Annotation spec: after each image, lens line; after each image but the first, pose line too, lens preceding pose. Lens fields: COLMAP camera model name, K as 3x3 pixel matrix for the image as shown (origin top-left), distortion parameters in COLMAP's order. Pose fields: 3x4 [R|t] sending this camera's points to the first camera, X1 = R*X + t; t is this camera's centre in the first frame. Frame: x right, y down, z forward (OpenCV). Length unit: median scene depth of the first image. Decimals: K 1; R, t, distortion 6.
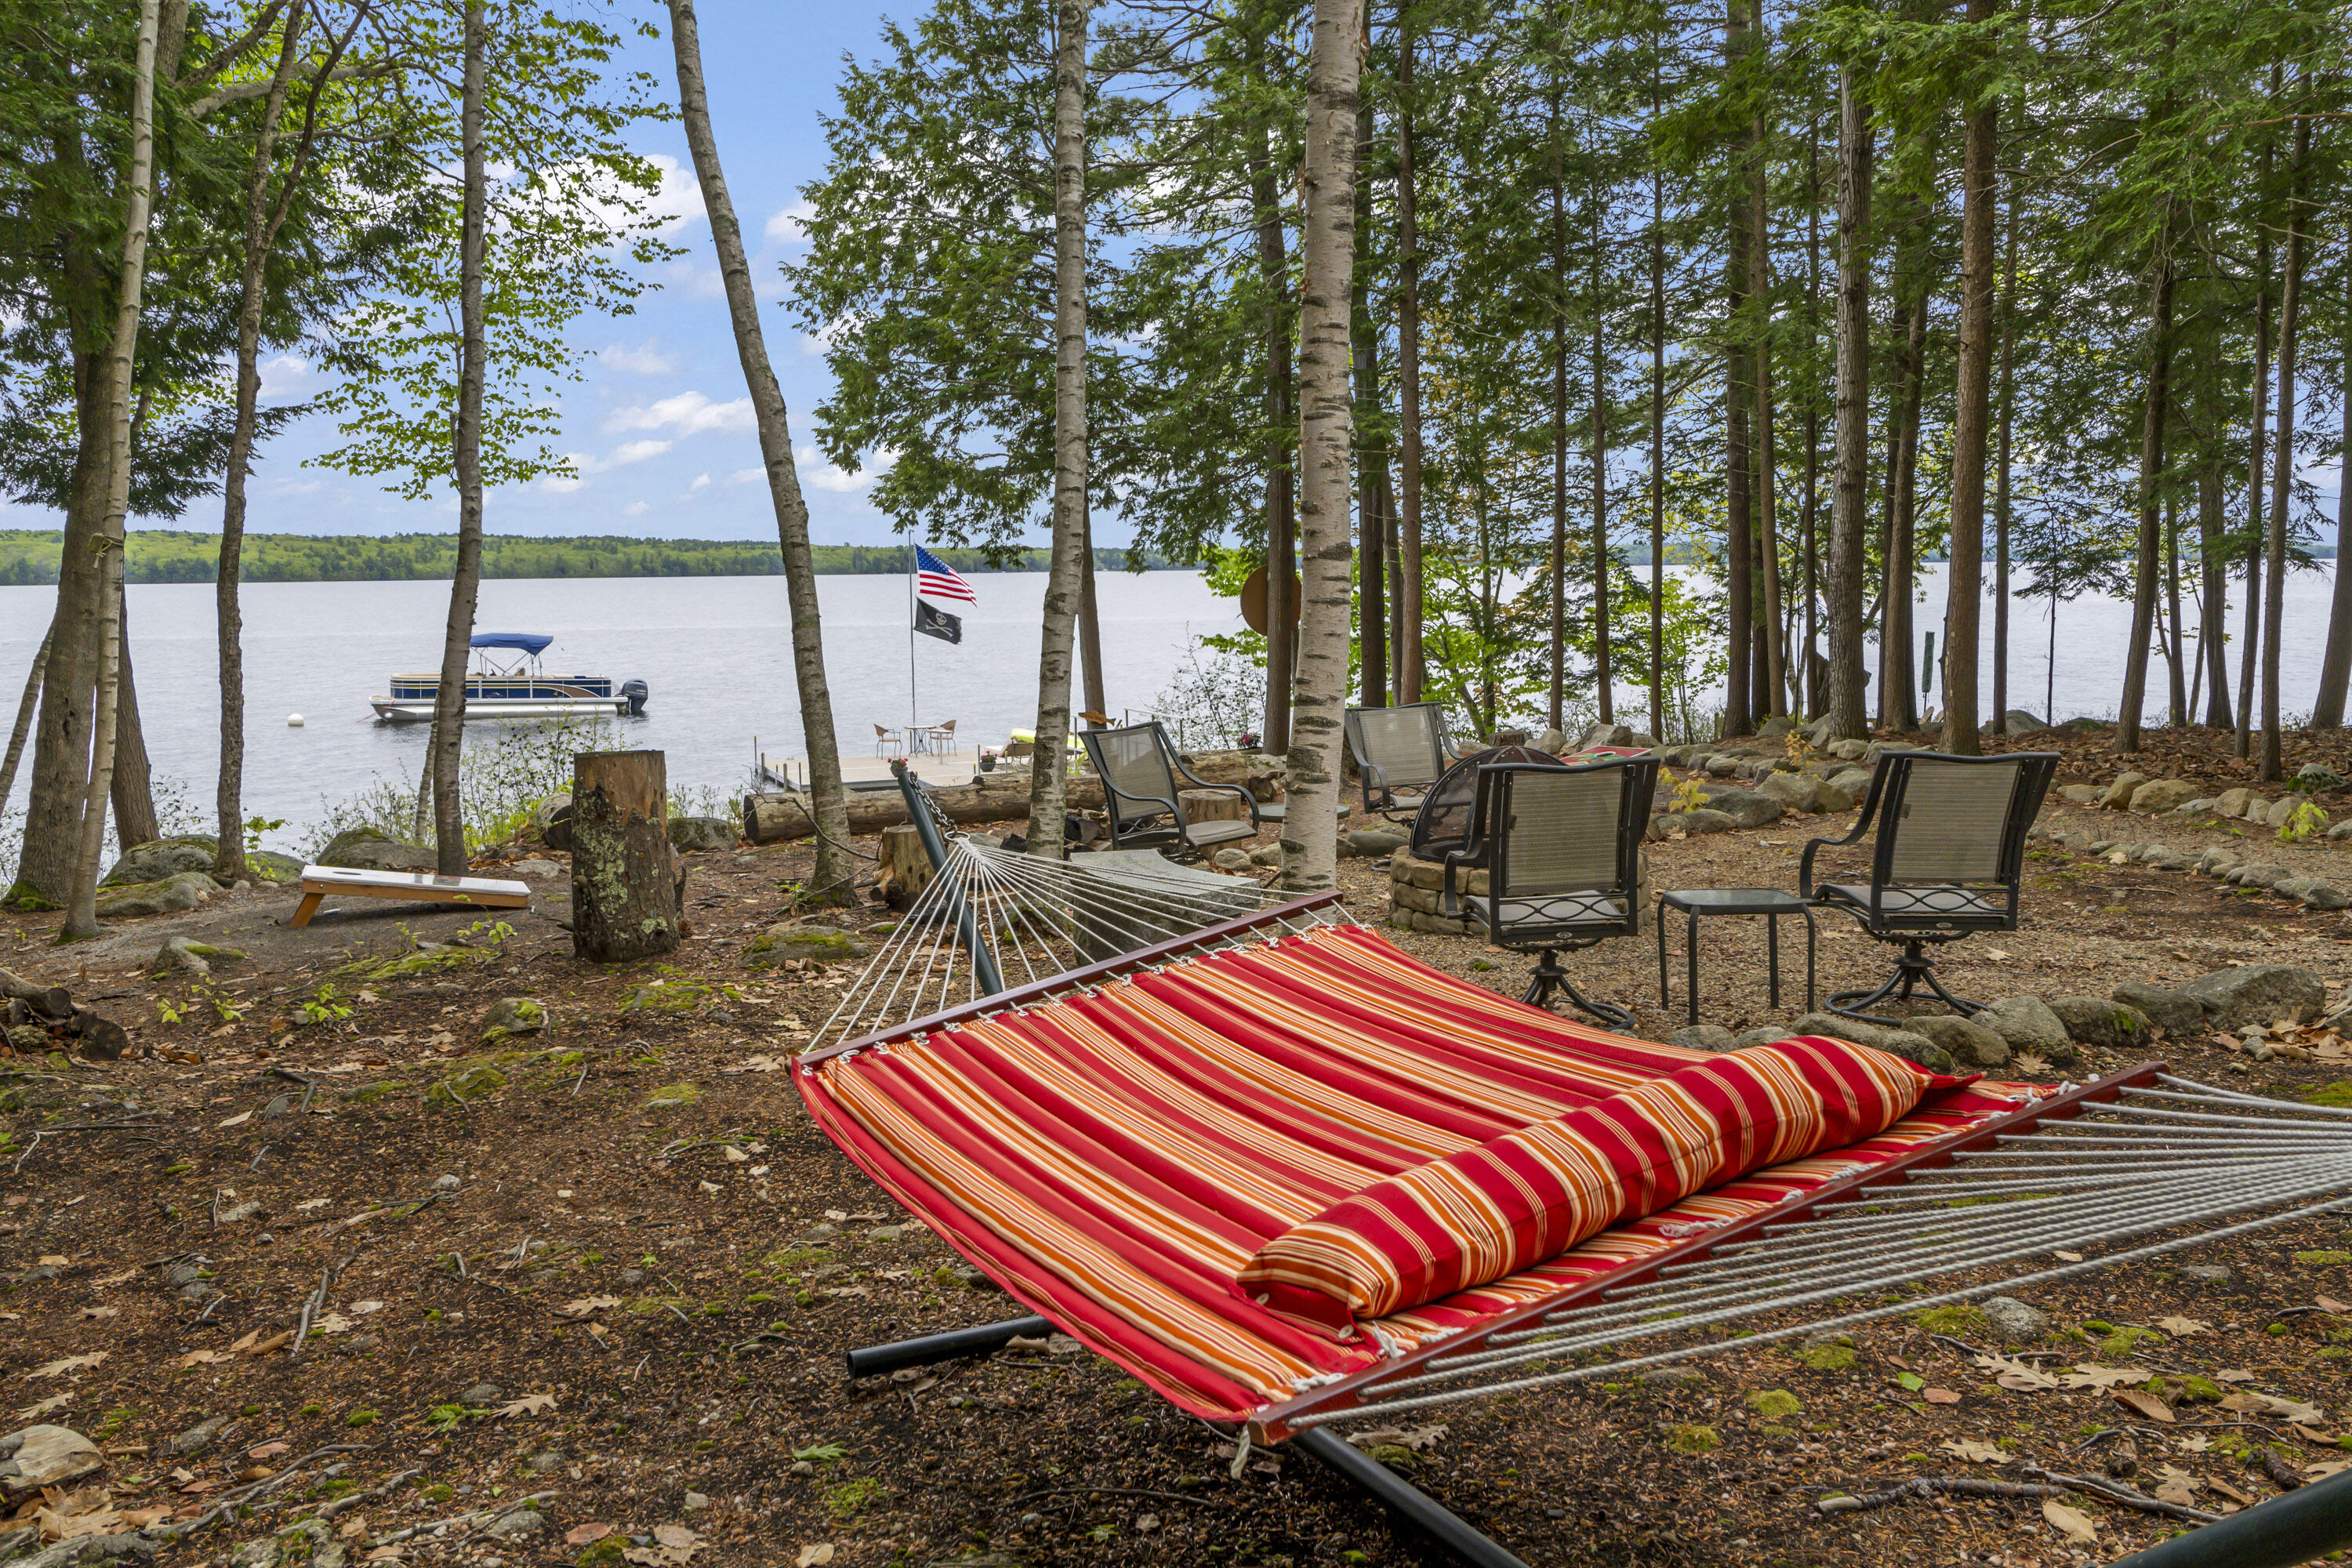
lens RADIAL K [[1734.3, 0, 1113.2], [0, 1734.3, 781.6], [0, 0, 1]] dist [0.003281, -0.006911]
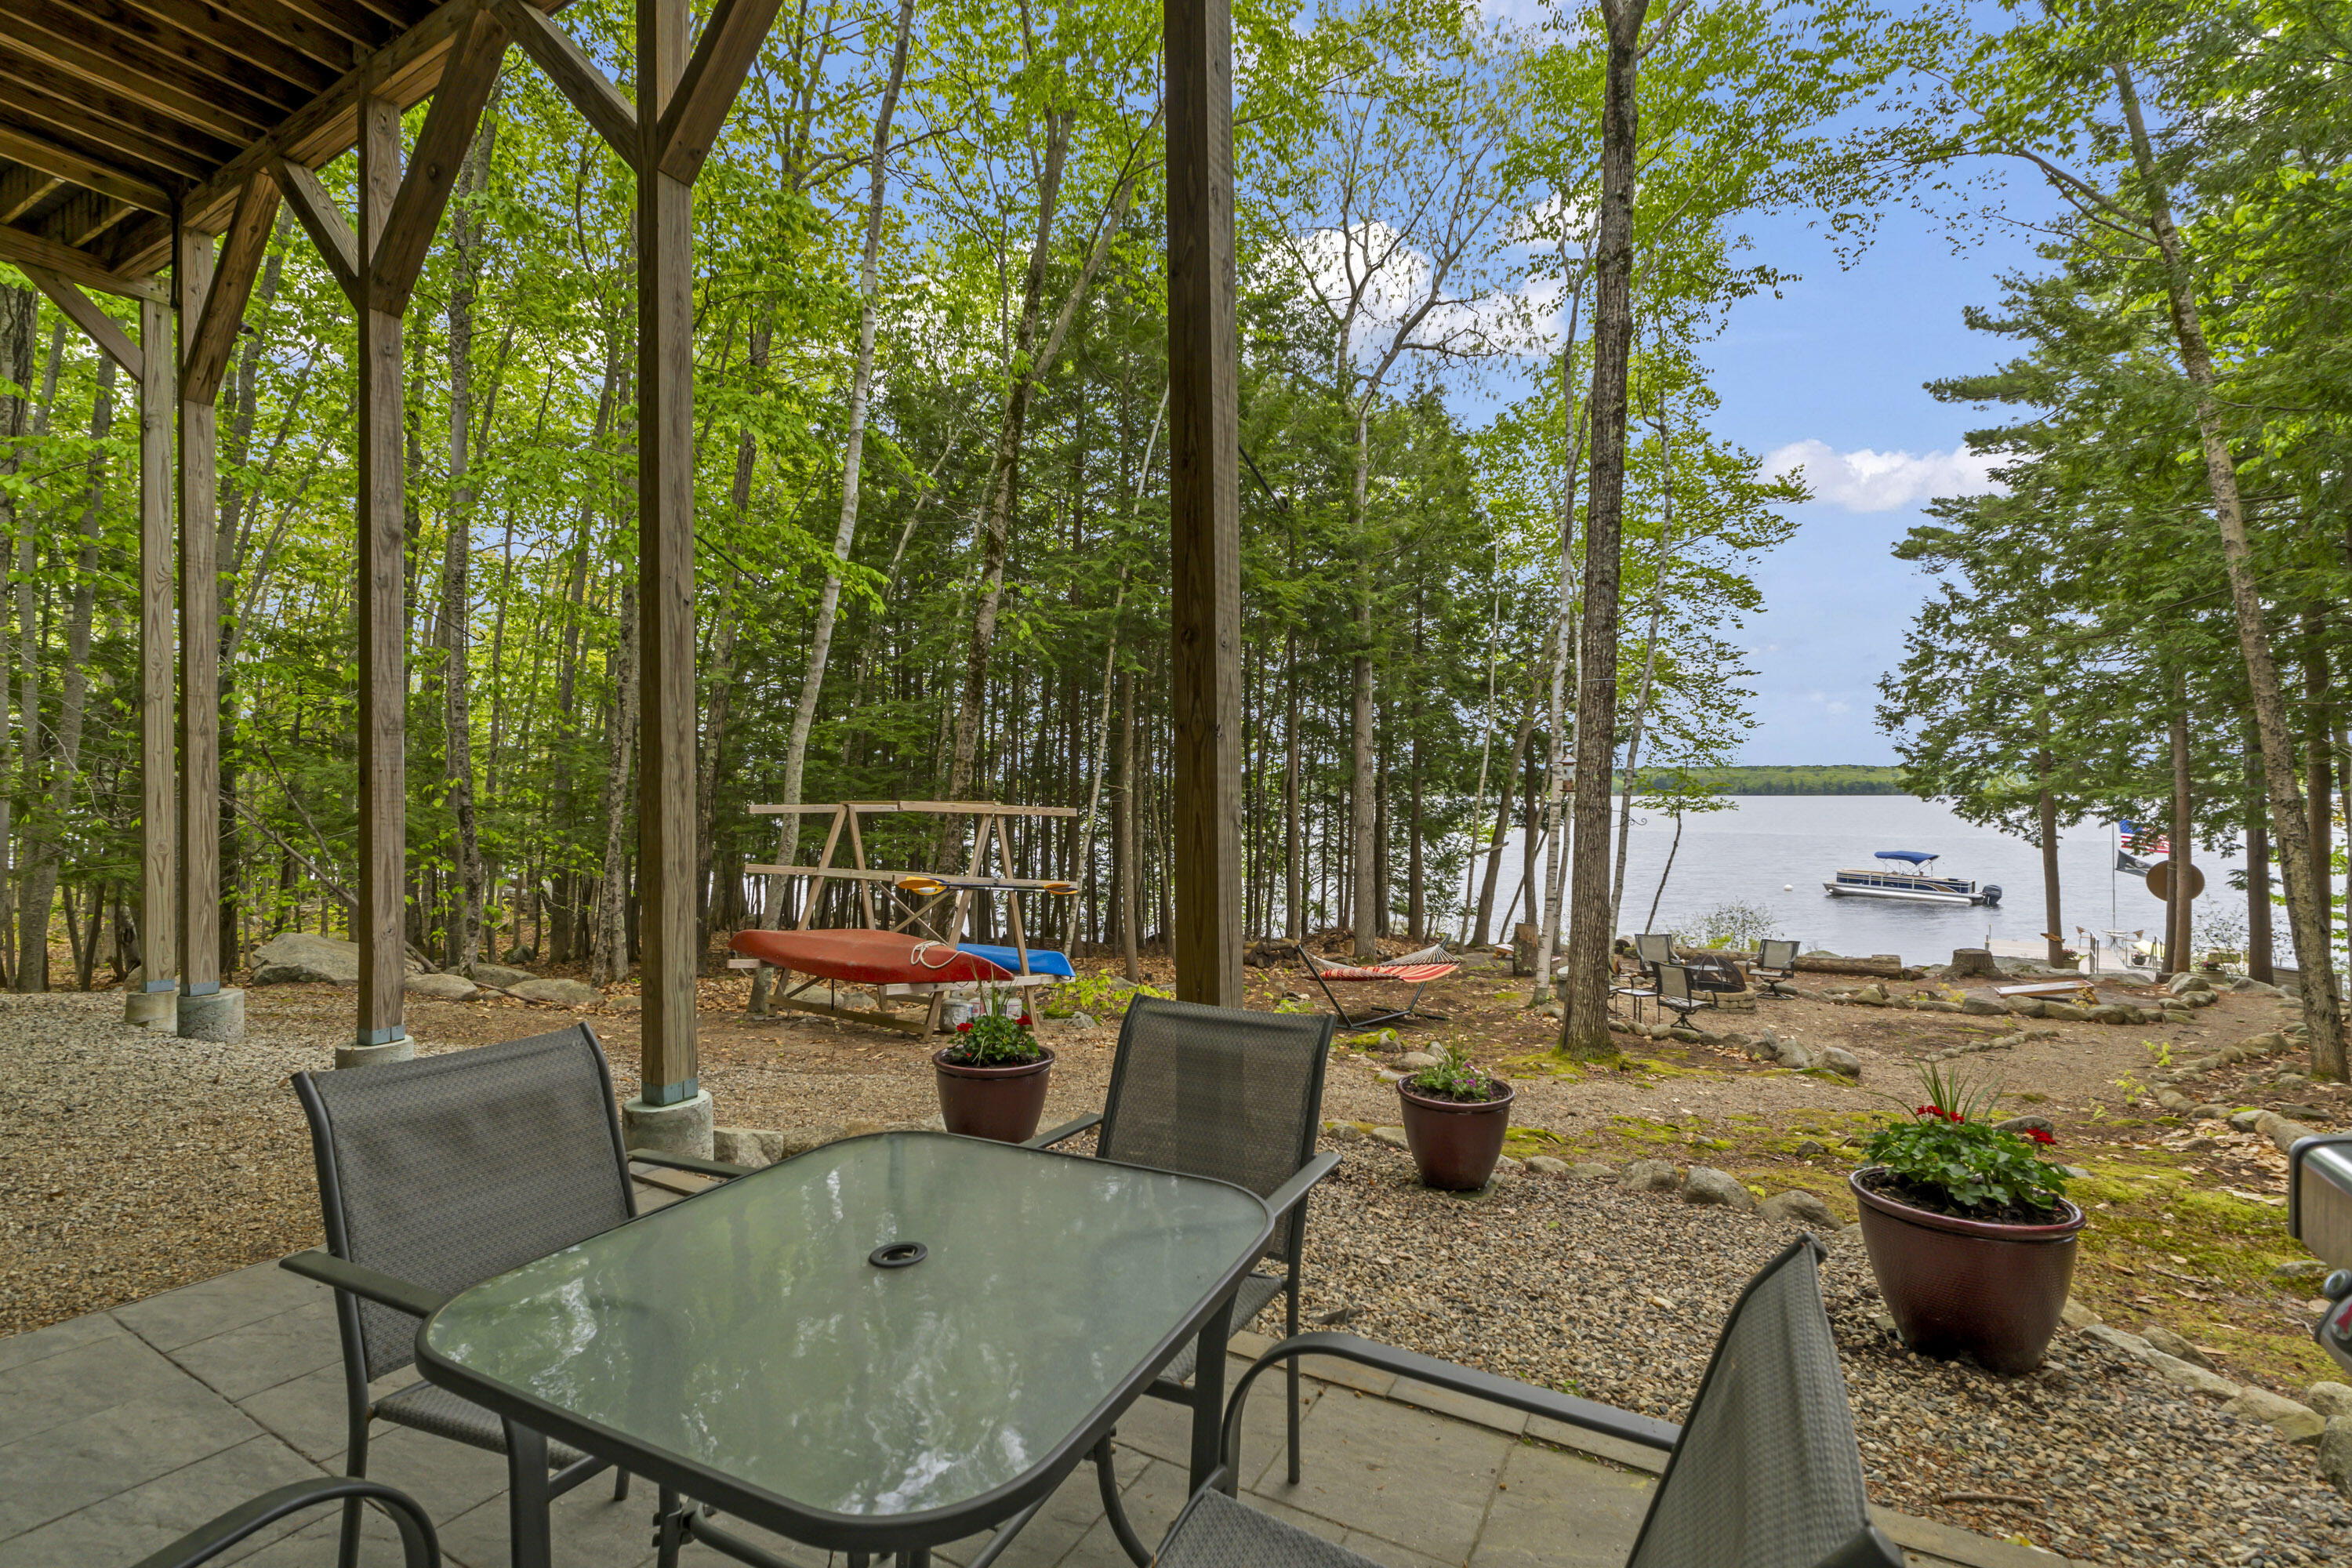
lens RADIAL K [[1006.5, 0, 1190.8], [0, 1006.5, 790.0], [0, 0, 1]] dist [-0.003172, -0.000338]
pose [[0.455623, 0.005805, -0.890154, 0.514512], [-0.104722, 0.993384, -0.047124, -0.046731], [0.883991, 0.114689, 0.453217, -0.281716]]
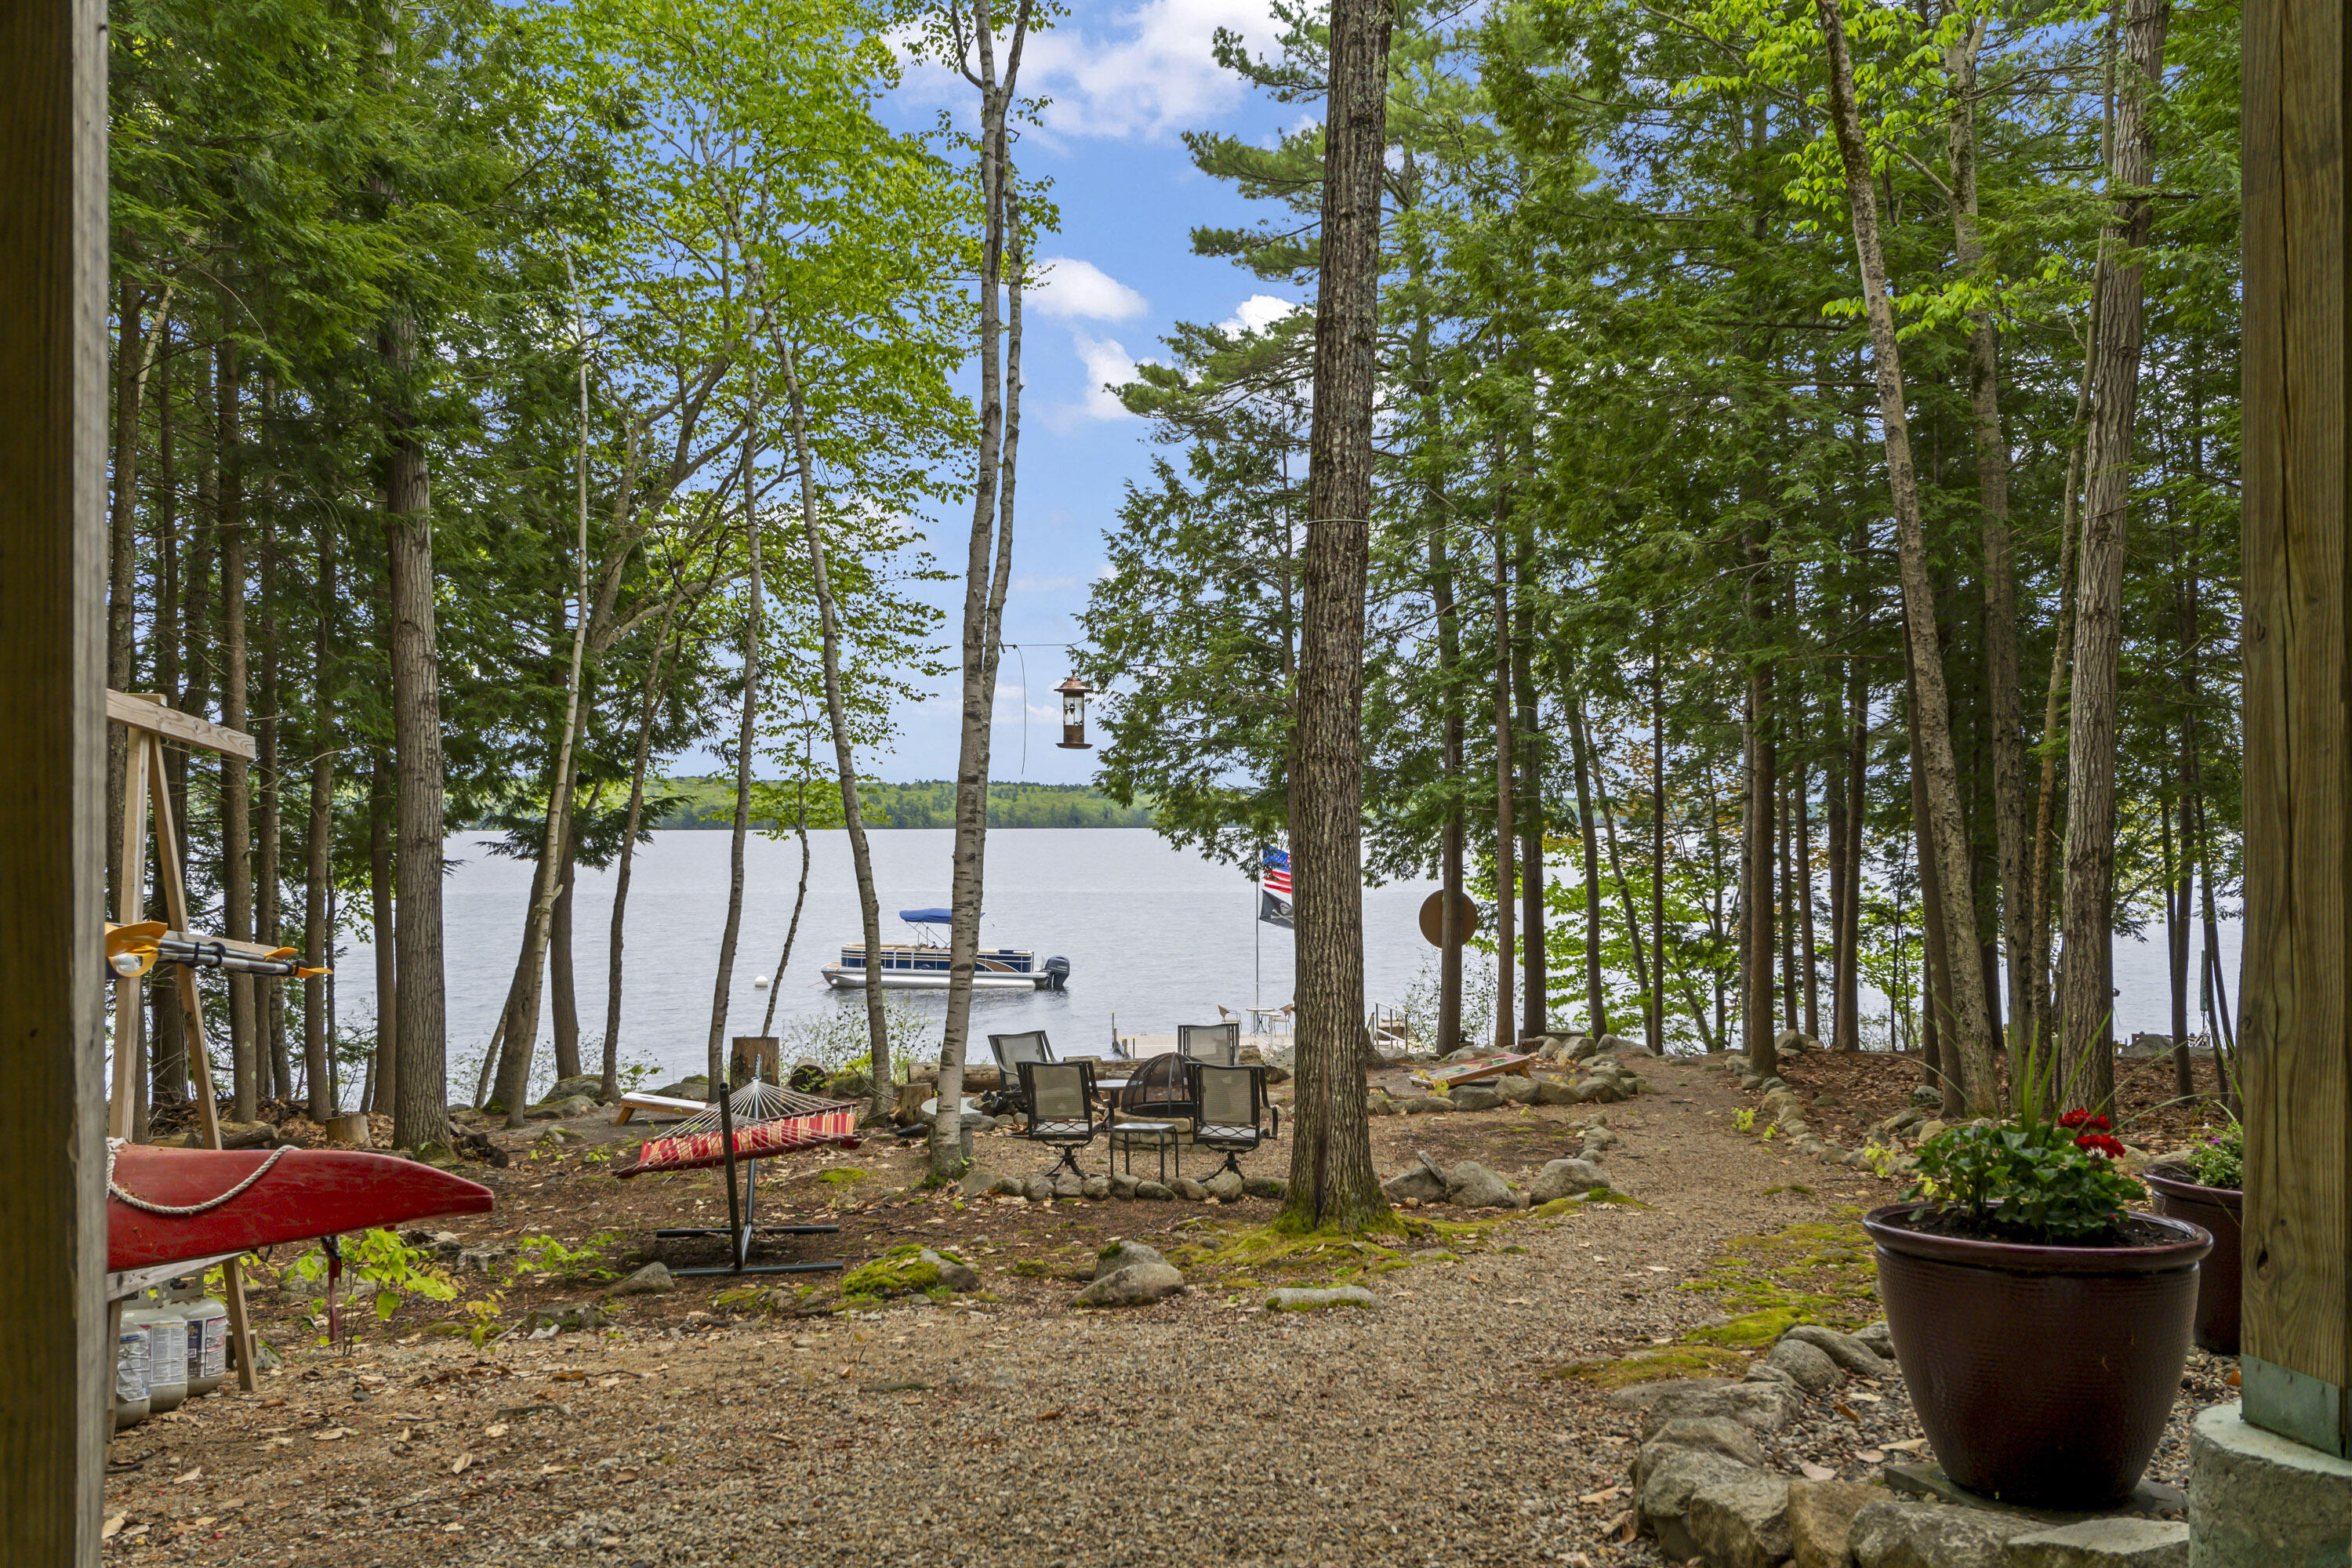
lens RADIAL K [[2032.5, 0, 1140.4], [0, 2032.5, 831.7], [0, 0, 1]] dist [0.007979, -0.001656]
pose [[0.959020, 0.009329, -0.283185, 0.280579], [-0.040889, 0.993552, -0.105744, -0.007963], [0.280373, 0.112990, 0.953218, -0.390071]]
